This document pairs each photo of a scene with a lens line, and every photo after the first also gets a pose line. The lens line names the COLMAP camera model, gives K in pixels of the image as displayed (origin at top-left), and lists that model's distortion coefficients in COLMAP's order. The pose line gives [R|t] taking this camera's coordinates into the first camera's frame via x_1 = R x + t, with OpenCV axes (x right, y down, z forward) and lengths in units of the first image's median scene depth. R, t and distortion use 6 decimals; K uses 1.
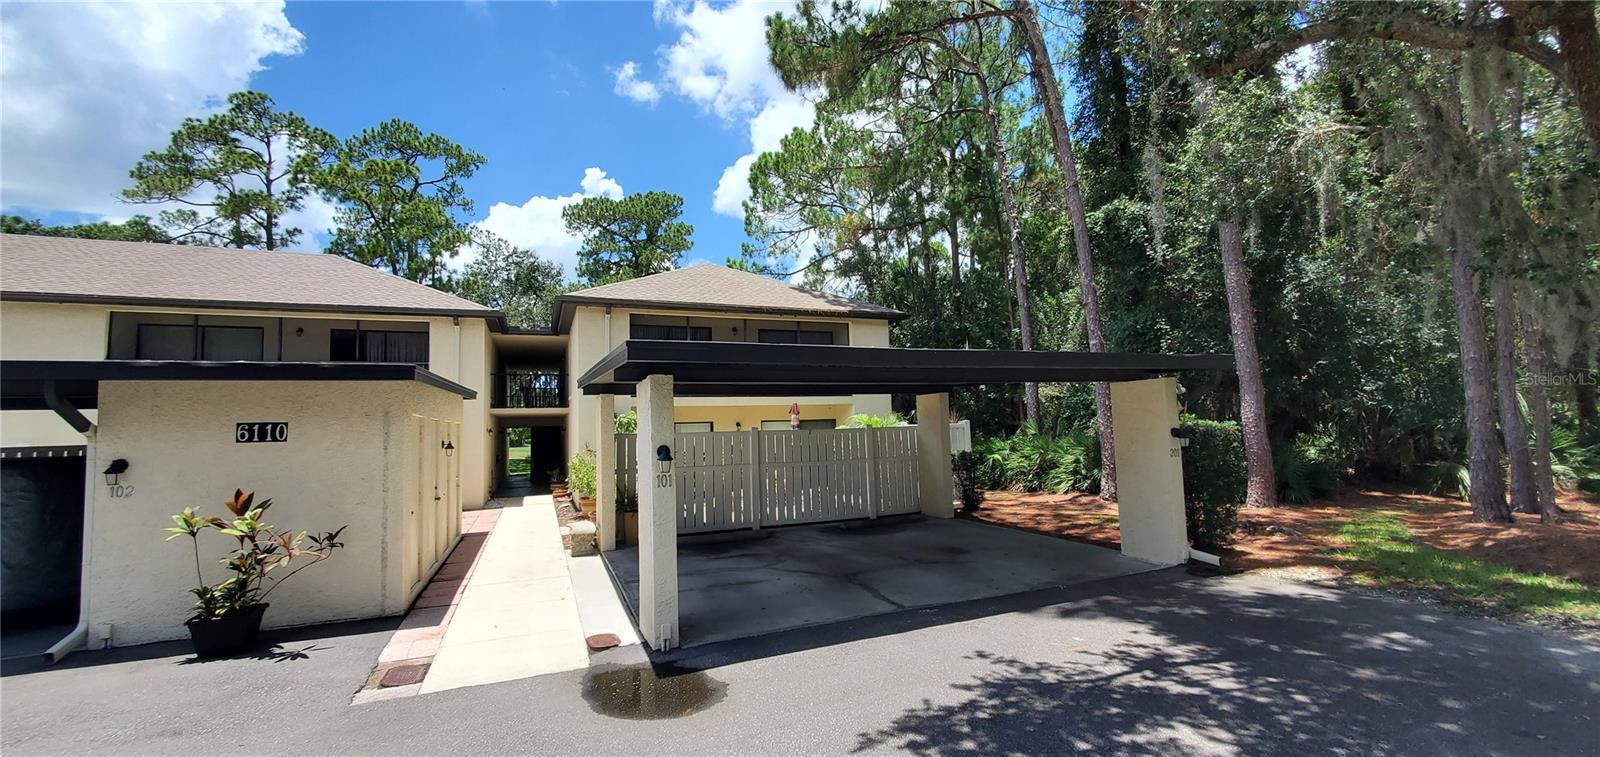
lens RADIAL K [[640.5, 0, 811.1], [0, 640.5, 387.8], [0, 0, 1]] dist [-0.001647, -0.000553]
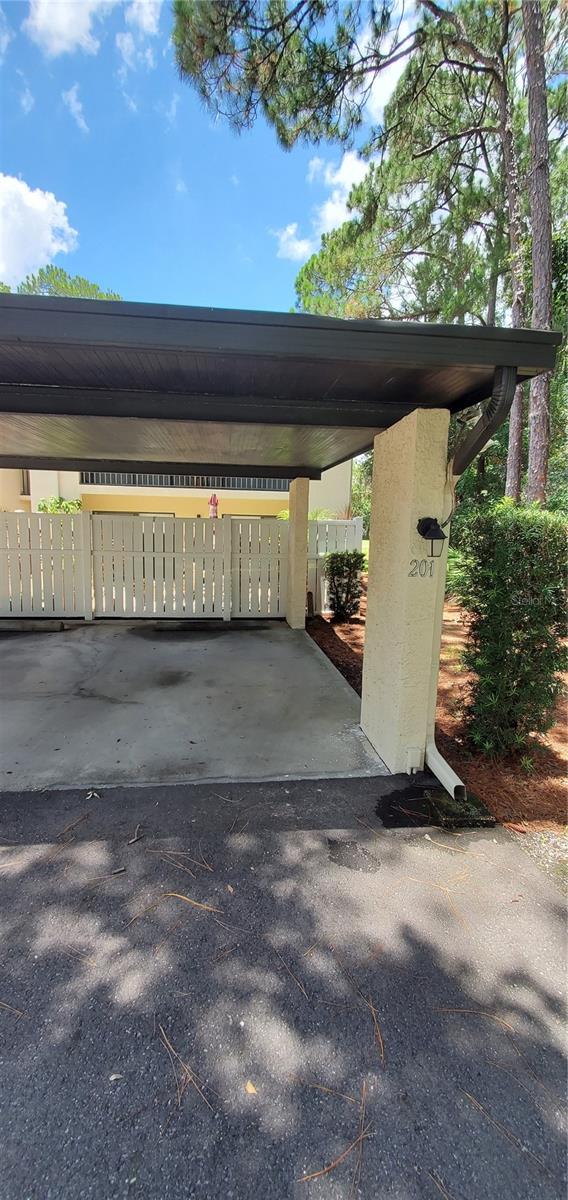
lens RADIAL K [[480.4, 0, 283.3], [0, 480.4, 603.2], [0, 0, 1]] dist [-0.001647, -0.000553]
pose [[0.960513, 0.096580, -0.260934, 0.697629], [-0.041080, 0.976770, 0.210317, 0.064257], [0.275185, -0.191293, 0.942168, 0.753030]]
